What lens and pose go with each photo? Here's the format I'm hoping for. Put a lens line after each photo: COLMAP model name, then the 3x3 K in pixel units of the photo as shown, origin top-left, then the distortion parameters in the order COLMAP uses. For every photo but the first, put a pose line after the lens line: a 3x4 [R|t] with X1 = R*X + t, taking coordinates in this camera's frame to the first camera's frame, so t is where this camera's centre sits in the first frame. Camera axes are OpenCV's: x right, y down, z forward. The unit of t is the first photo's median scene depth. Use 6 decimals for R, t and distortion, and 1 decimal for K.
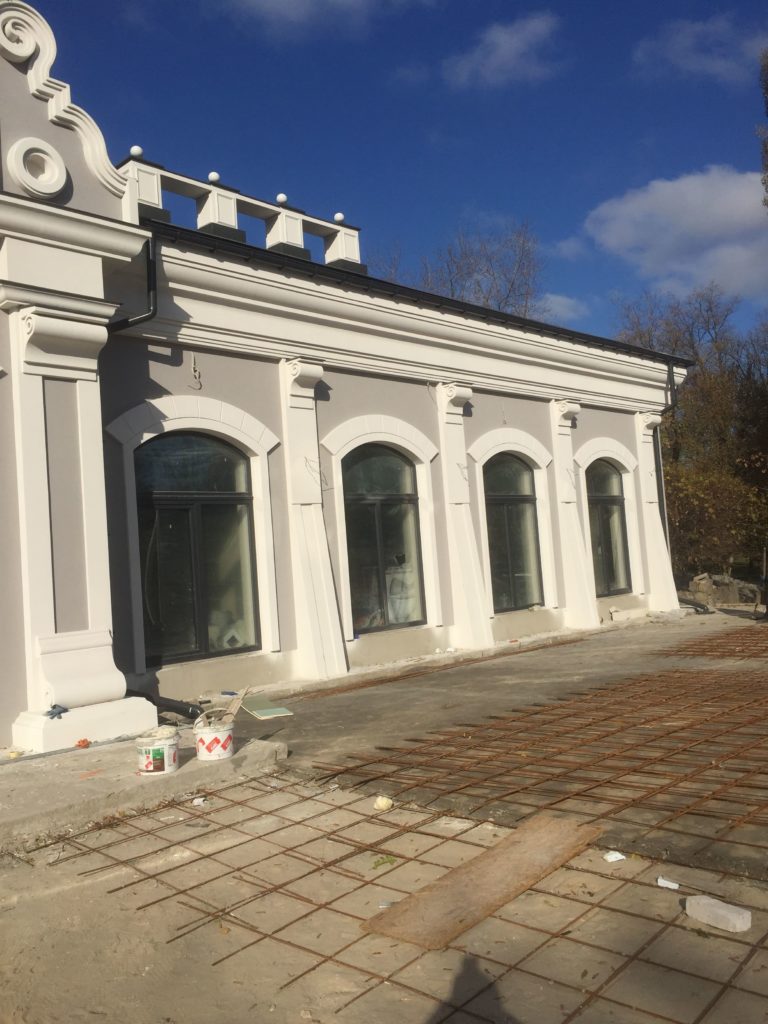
lens RADIAL K [[867.9, 0, 384.0], [0, 867.9, 512.0], [0, 0, 1]] dist [0.095790, -0.135489]
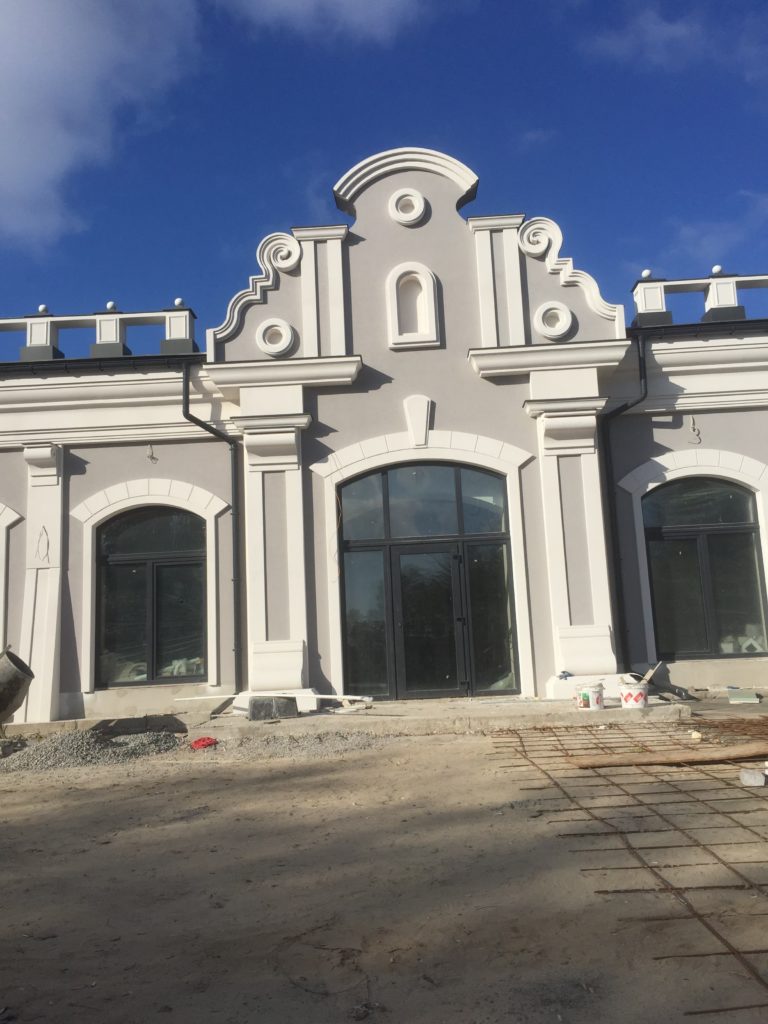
lens RADIAL K [[867.9, 0, 384.0], [0, 867.9, 512.0], [0, 0, 1]] dist [0.095790, -0.135489]
pose [[0.669339, -0.078560, -0.738792, 0.478577], [0.040218, 0.996767, -0.069555, 0.032650], [0.741868, 0.016843, 0.670335, -0.214311]]
